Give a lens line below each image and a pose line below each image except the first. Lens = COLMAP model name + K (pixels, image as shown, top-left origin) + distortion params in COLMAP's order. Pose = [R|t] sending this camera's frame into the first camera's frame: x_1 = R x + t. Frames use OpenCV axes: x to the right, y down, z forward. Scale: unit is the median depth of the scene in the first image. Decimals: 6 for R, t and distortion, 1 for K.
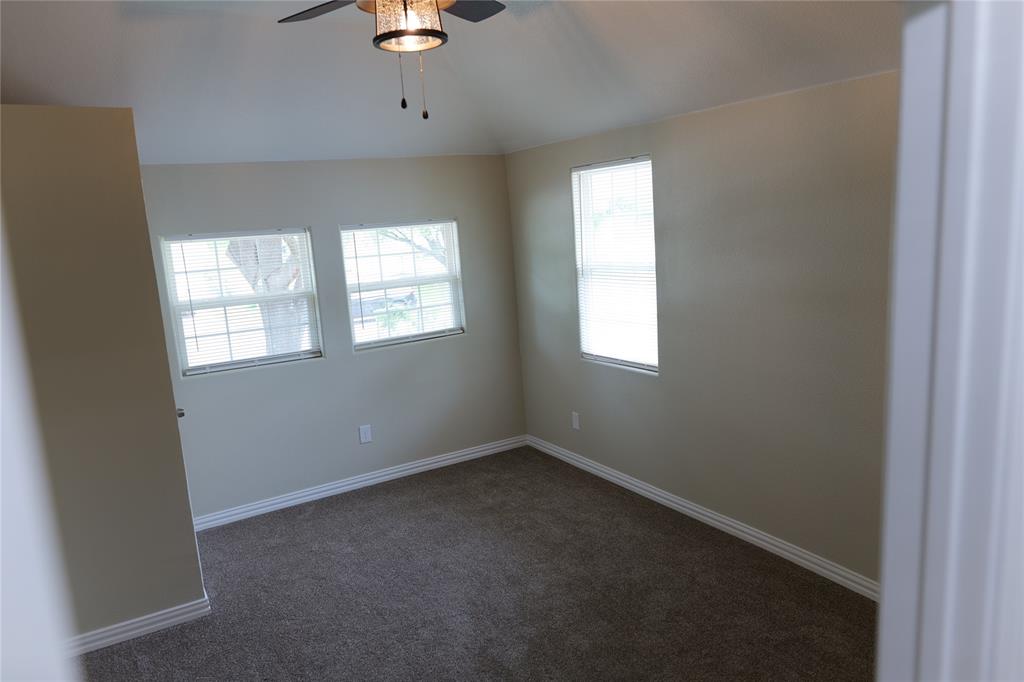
lens RADIAL K [[709.0, 0, 516.0], [0, 709.0, 343.0], [0, 0, 1]] dist [-0.004531, 0.003648]
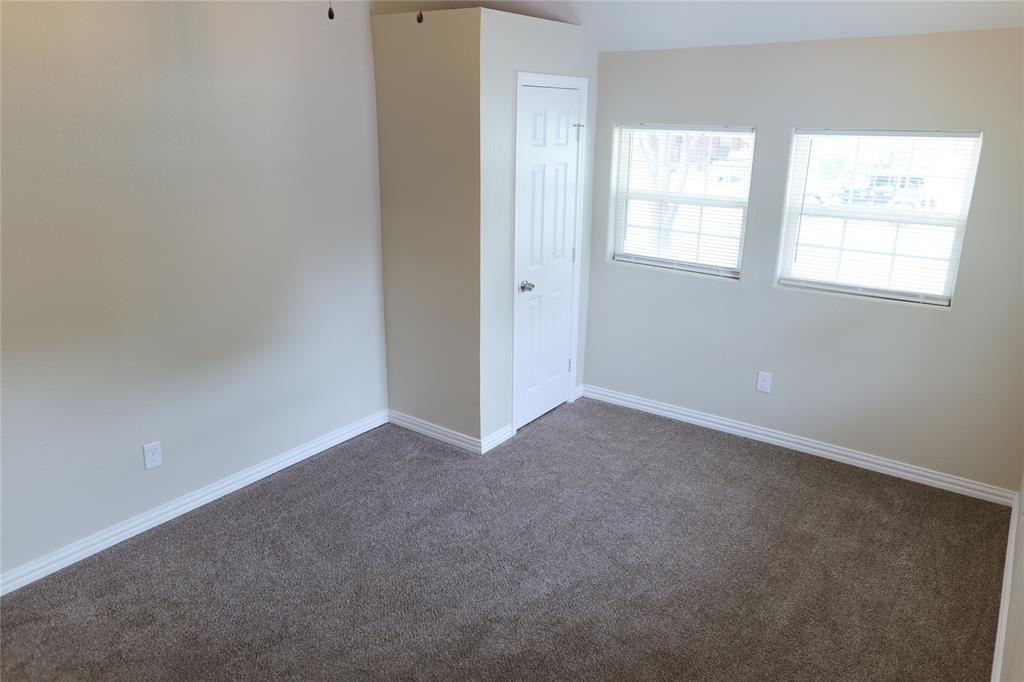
lens RADIAL K [[709.0, 0, 516.0], [0, 709.0, 343.0], [0, 0, 1]] dist [-0.004531, 0.003648]
pose [[0.397843, 0.354736, -0.846099, 0.408600], [-0.193043, 0.933946, 0.300797, -0.124819], [0.896915, 0.043663, 0.440043, 0.396110]]
